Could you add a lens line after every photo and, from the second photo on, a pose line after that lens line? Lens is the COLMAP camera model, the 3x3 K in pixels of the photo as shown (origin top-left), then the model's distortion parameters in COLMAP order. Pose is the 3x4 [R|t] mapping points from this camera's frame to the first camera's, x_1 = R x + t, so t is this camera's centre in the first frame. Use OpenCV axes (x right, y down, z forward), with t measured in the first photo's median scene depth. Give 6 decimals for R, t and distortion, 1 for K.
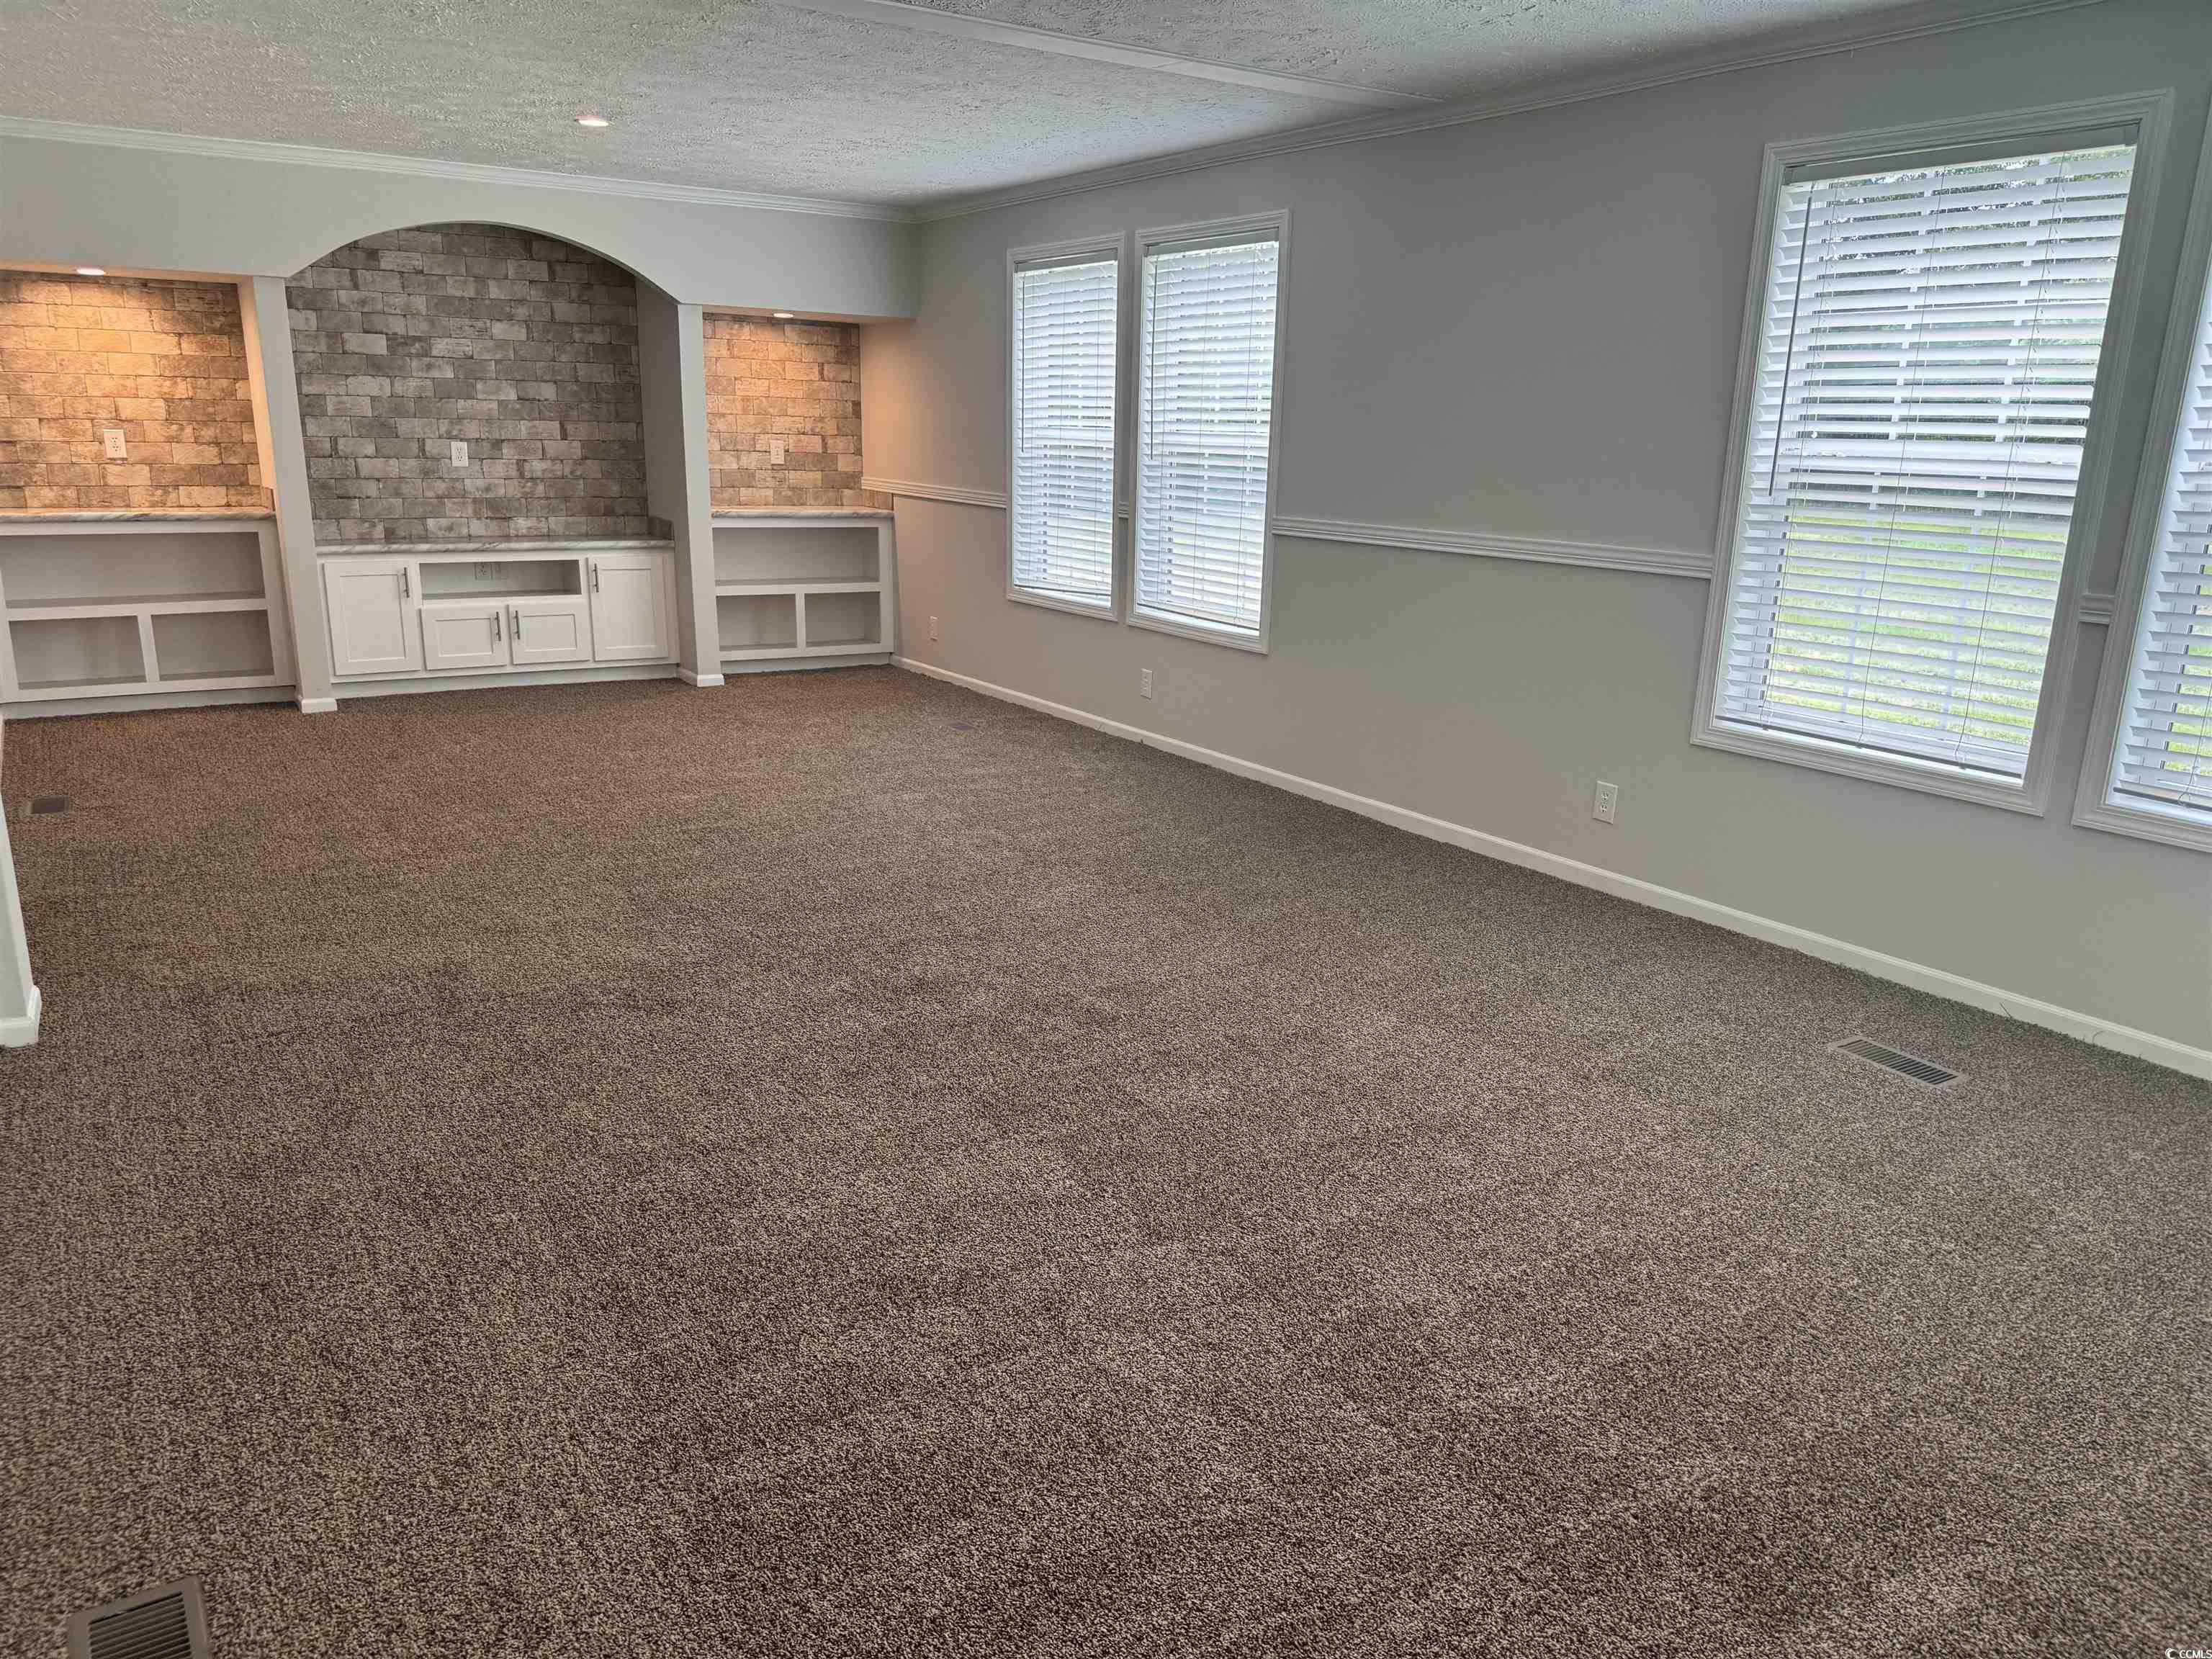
lens RADIAL K [[1540.8, 0, 1119.6], [0, 1540.8, 872.2], [0, 0, 1]] dist [0.066631, -0.080083]
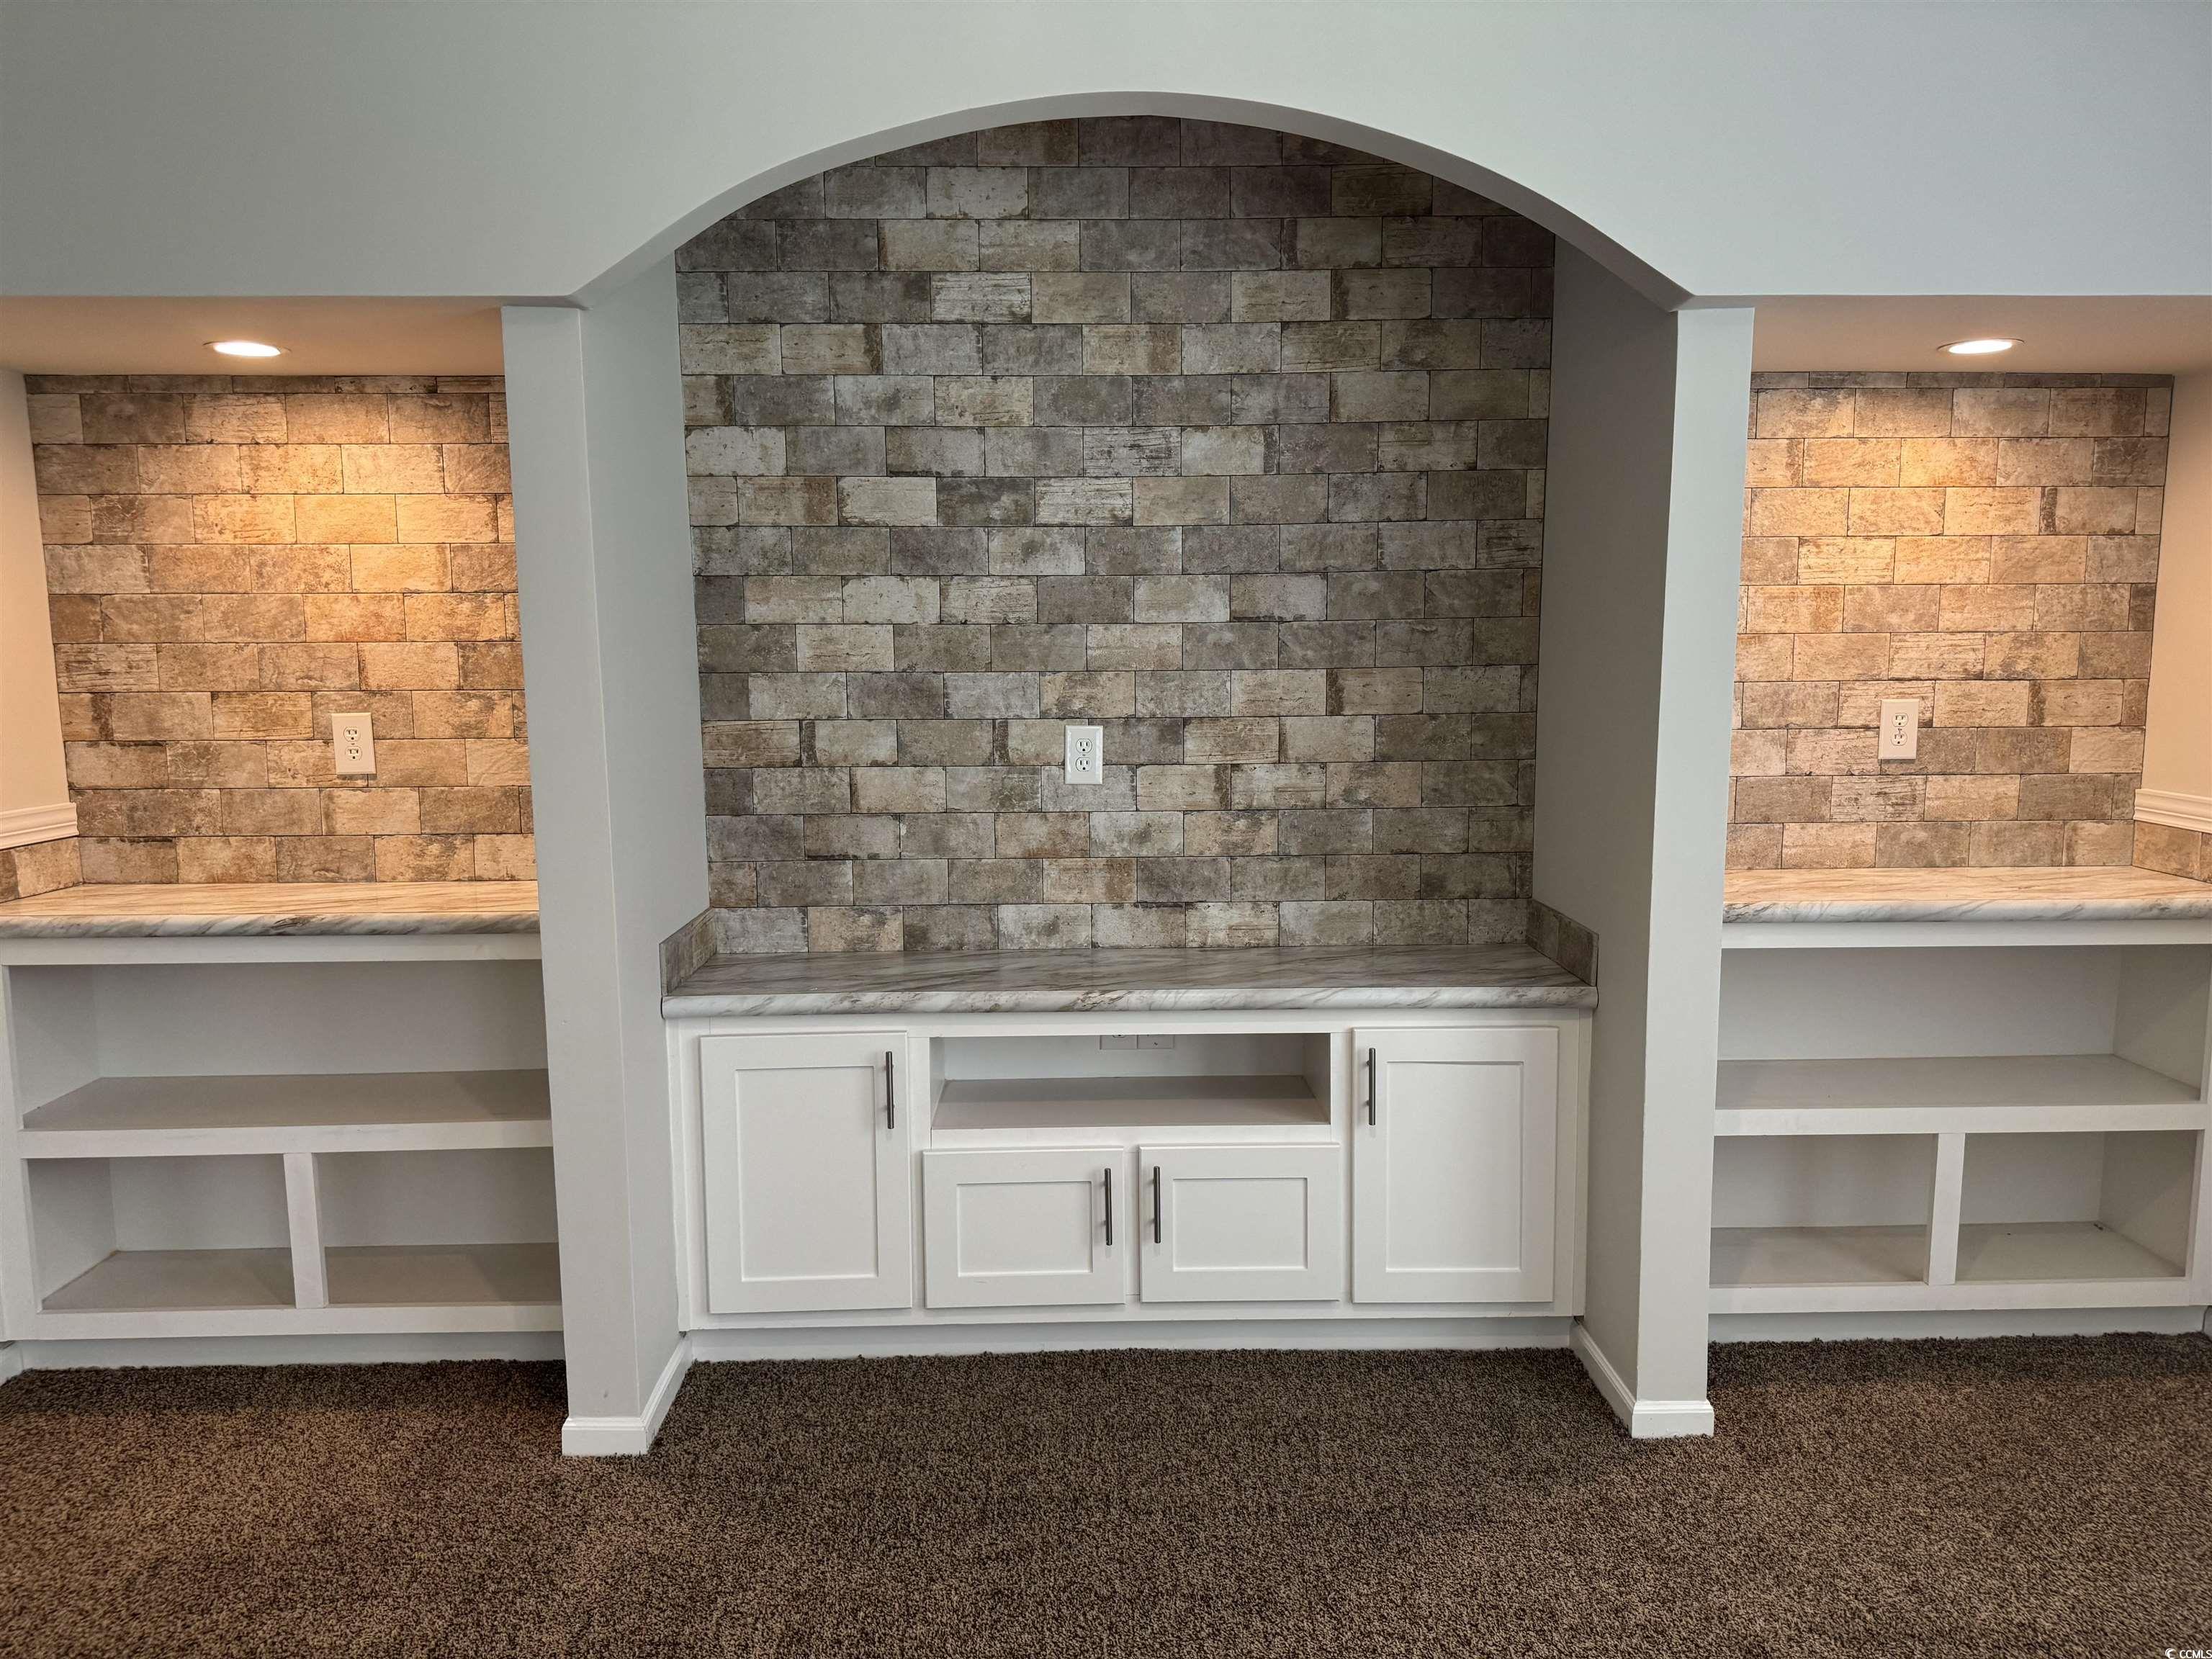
lens RADIAL K [[1540.8, 0, 1133.5], [0, 1540.8, 834.9], [0, 0, 1]] dist [0.066631, -0.080083]
pose [[0.852335, 0.031749, -0.522032, -0.206118], [-0.120126, 0.983354, -0.136328, -0.198092], [0.509014, 0.178907, 0.841960, 0.685521]]
